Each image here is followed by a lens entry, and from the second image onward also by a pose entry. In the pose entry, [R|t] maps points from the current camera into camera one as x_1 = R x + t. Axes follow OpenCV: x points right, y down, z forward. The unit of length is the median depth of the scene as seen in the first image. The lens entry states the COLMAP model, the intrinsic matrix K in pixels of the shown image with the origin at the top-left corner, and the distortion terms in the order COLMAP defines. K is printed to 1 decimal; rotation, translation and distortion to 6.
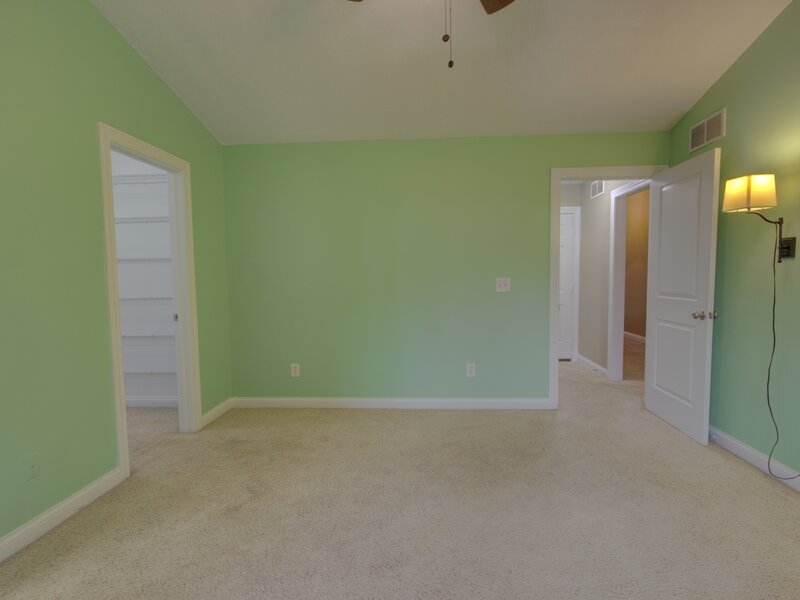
lens RADIAL K [[417.3, 0, 408.3], [0, 417.3, 306.3], [0, 0, 1]] dist [-0.007557, 0.000970]
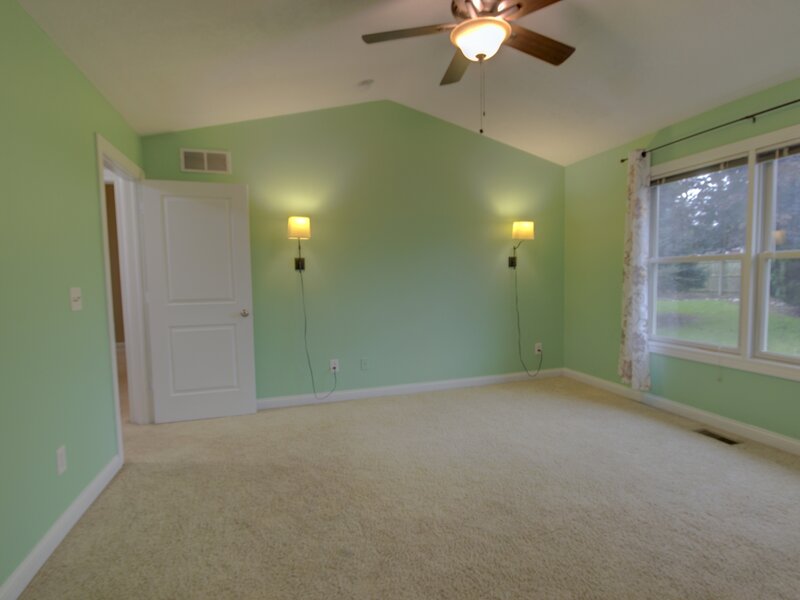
lens RADIAL K [[417.3, 0, 408.3], [0, 417.3, 306.3], [0, 0, 1]] dist [-0.007557, 0.000970]
pose [[-0.349088, -0.048281, 0.935846, -0.585530], [0.090257, 0.992297, 0.084860, -0.056326], [-0.932733, 0.114090, -0.342041, 0.871730]]
